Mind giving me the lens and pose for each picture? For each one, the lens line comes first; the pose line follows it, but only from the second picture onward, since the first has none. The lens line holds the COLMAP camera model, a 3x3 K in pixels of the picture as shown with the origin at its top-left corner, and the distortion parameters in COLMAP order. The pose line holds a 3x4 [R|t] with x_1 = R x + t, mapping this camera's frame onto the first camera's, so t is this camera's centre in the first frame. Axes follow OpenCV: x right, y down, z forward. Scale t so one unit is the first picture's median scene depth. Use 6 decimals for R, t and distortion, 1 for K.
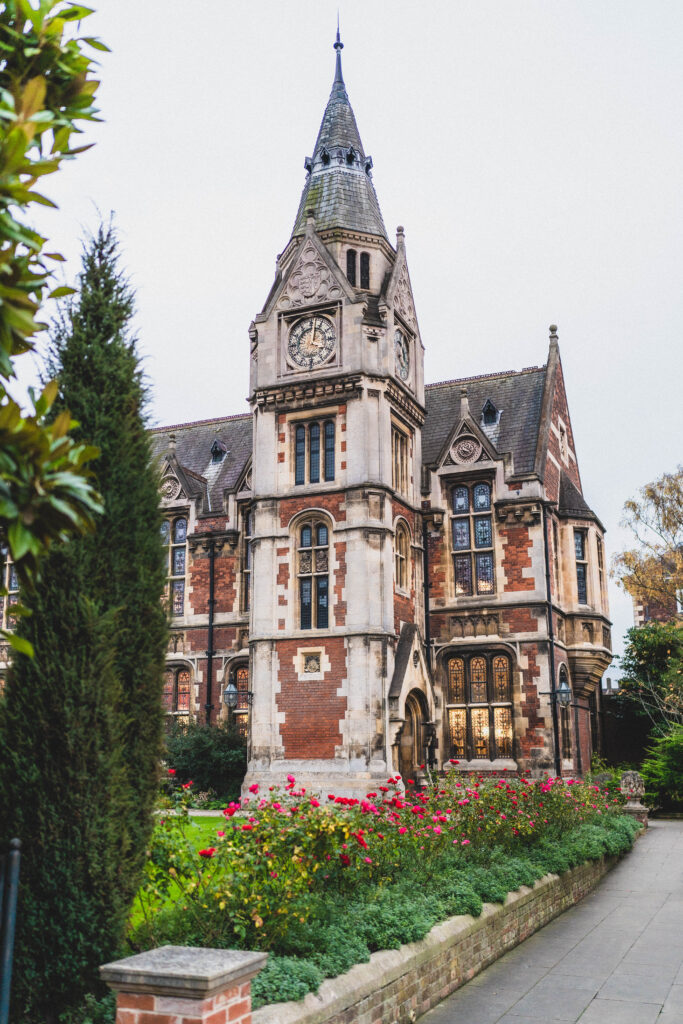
lens RADIAL K [[988.5, 0, 342.4], [0, 988.5, 510.5], [0, 0, 1]] dist [0.010841, 0.000000]
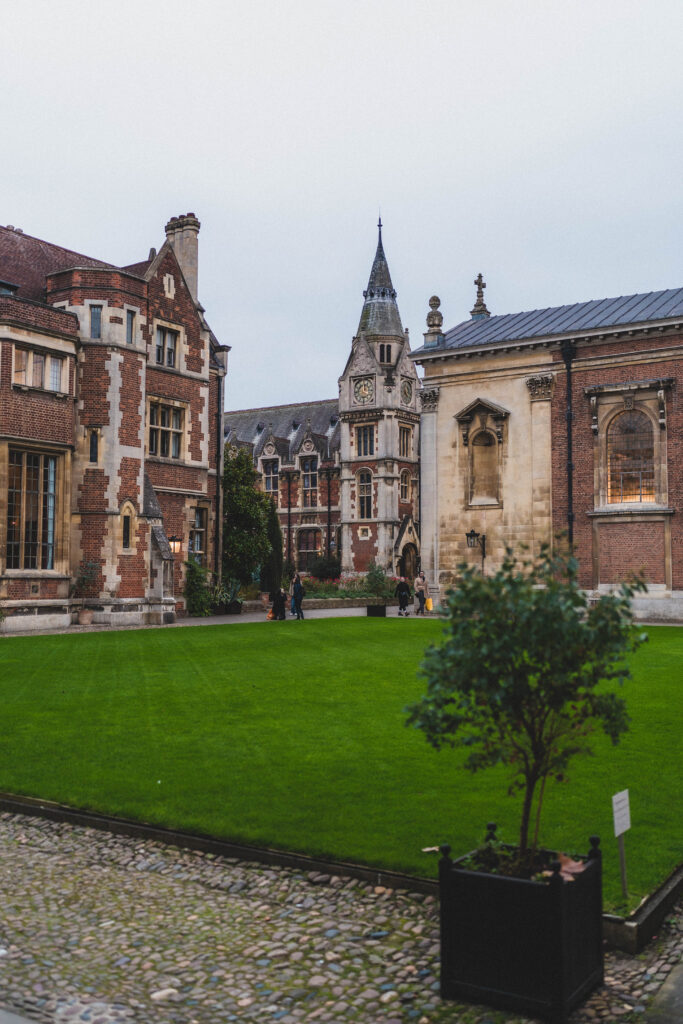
lens RADIAL K [[988.5, 0, 341.6], [0, 988.5, 512.4], [0, 0, 1]] dist [0.010841, 0.000000]
pose [[0.982844, -0.007026, -0.184305, 0.341909], [0.040939, 0.982657, 0.180858, -0.317814], [0.179838, -0.185300, 0.966086, -1.269526]]
